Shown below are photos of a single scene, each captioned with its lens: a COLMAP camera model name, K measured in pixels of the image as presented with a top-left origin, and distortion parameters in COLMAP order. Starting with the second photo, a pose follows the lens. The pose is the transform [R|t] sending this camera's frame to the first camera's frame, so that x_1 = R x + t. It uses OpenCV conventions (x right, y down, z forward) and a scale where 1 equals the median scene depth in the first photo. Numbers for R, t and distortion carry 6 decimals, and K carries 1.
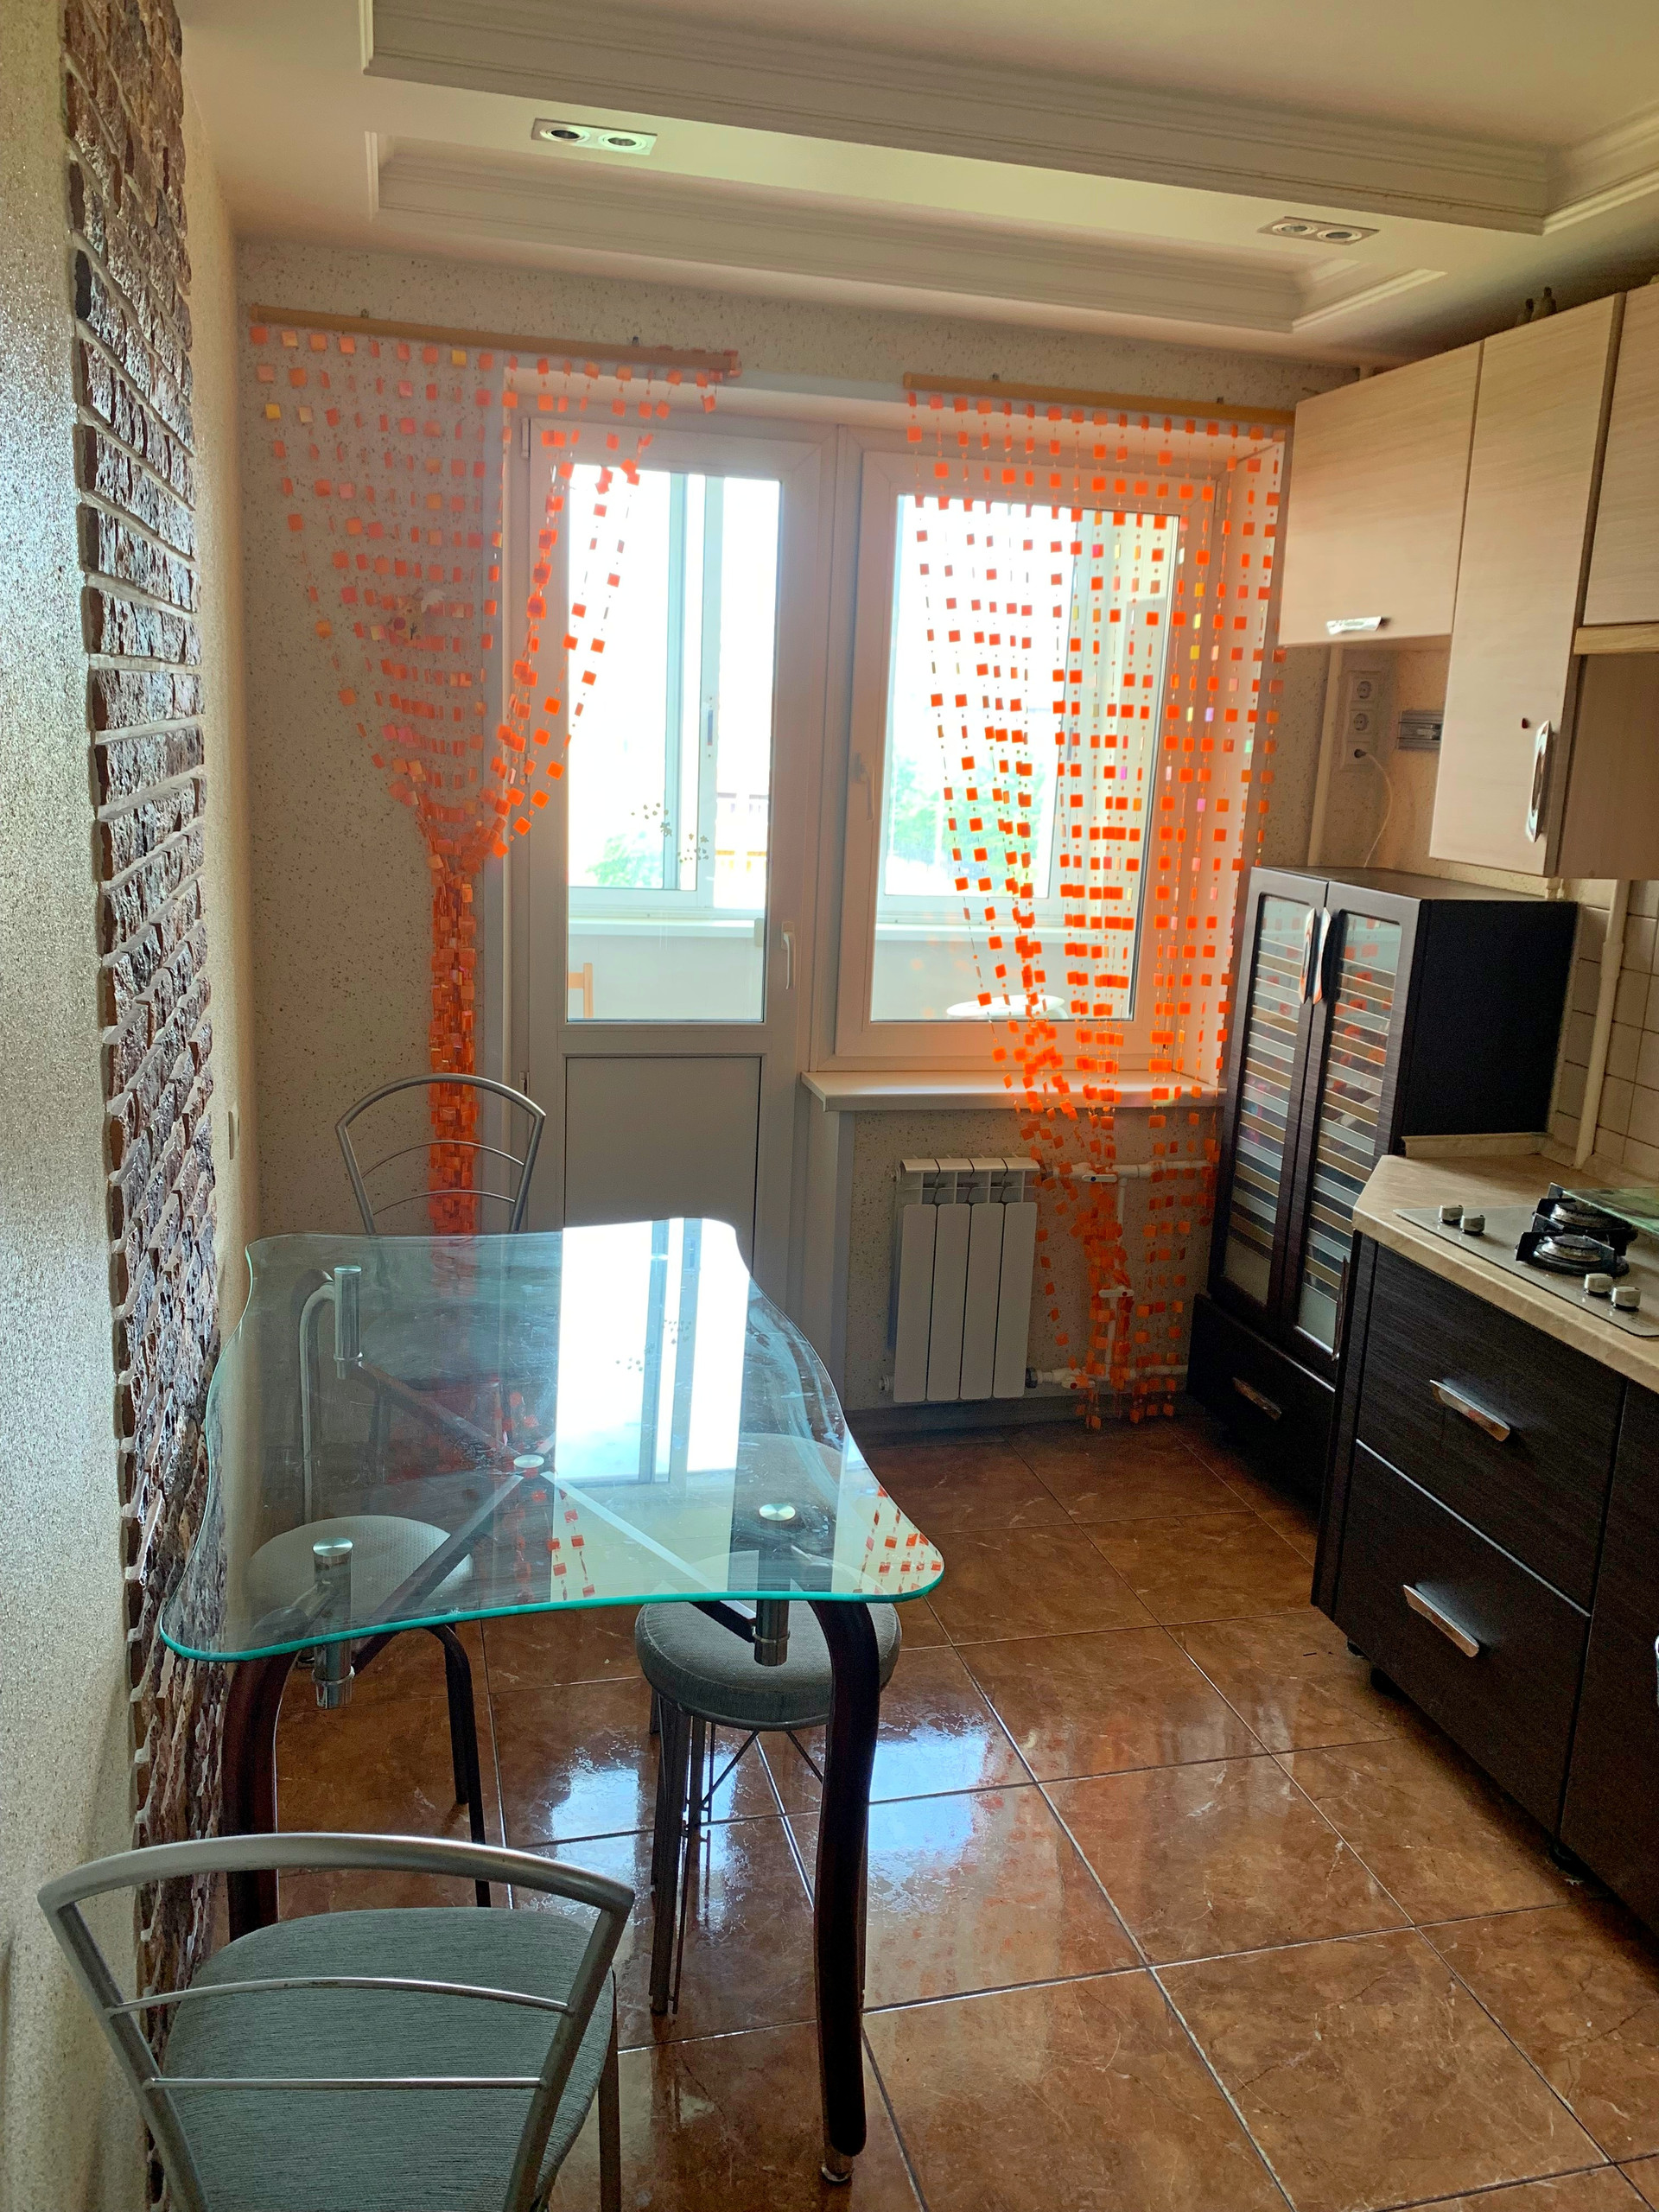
lens RADIAL K [[1700.1, 0, 833.1], [0, 1700.1, 1090.3], [0, 0, 1]] dist [0.022376, -0.021255]
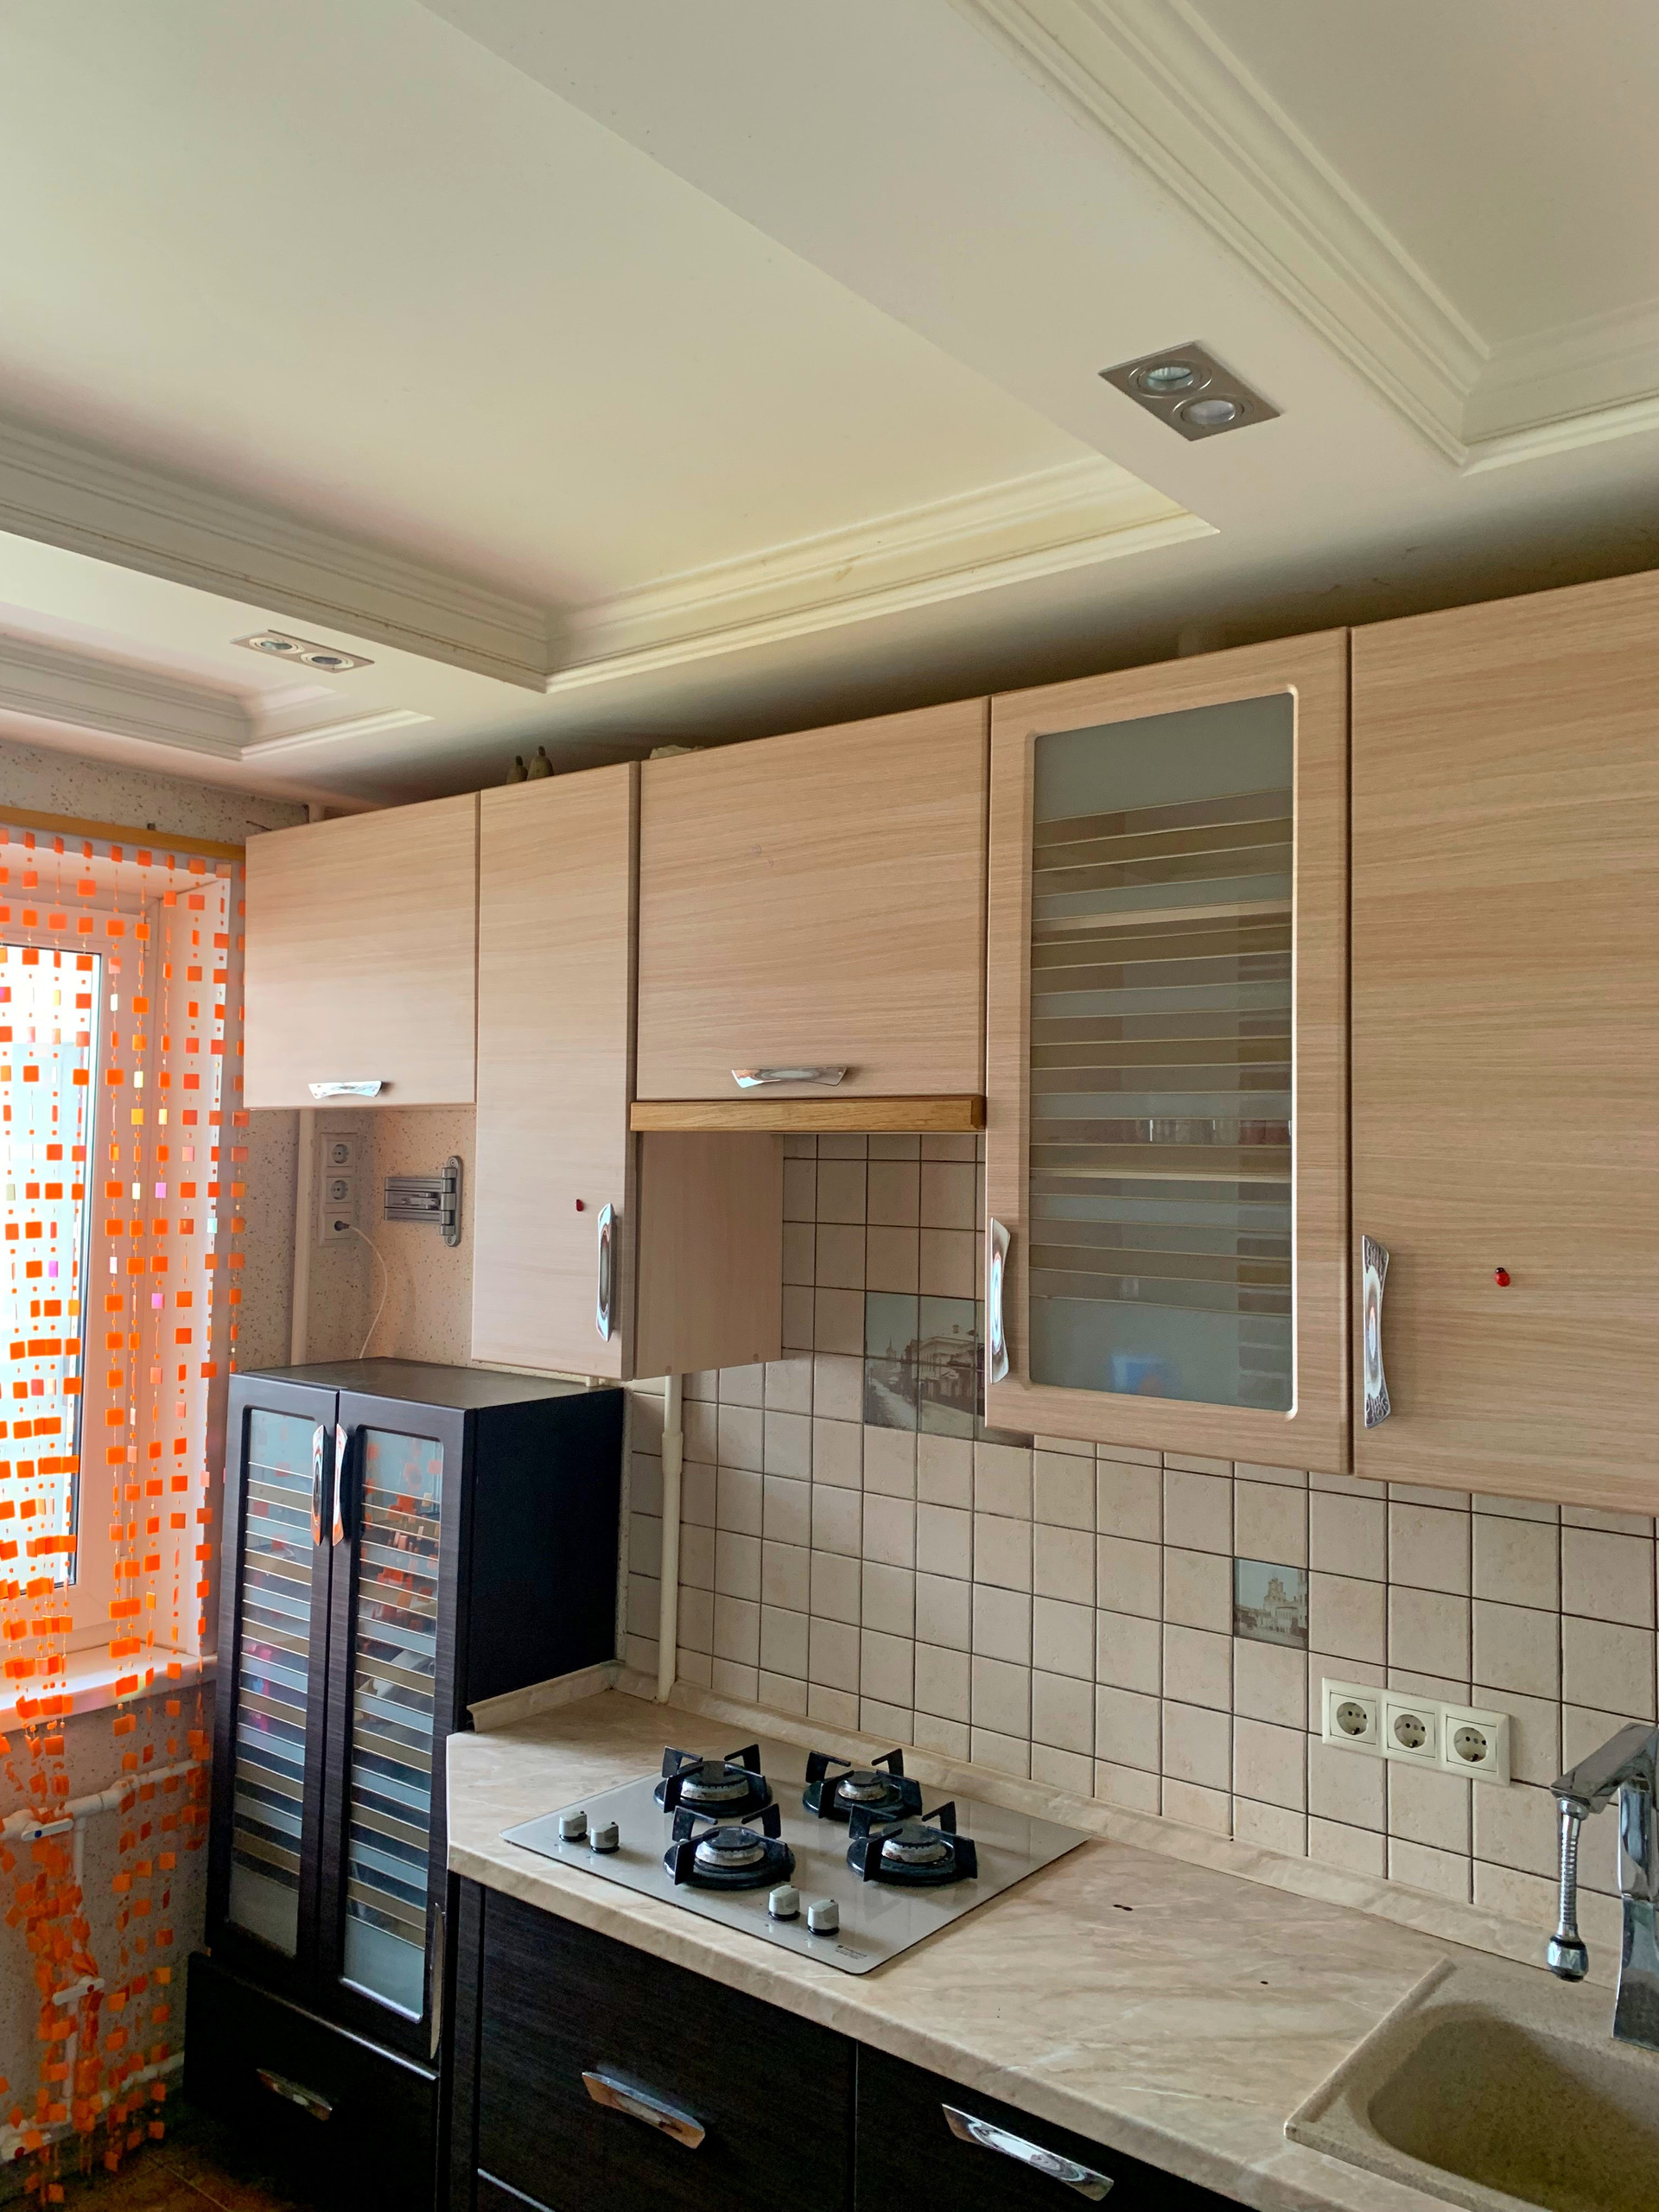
lens RADIAL K [[1700.1, 0, 822.6], [0, 1700.1, 1075.0], [0, 0, 1]] dist [0.022376, -0.021255]
pose [[0.801444, -0.000272, 0.598070, -0.013879], [0.147529, 0.969188, -0.197256, -0.076163], [-0.579588, 0.246322, 0.776790, 0.197818]]
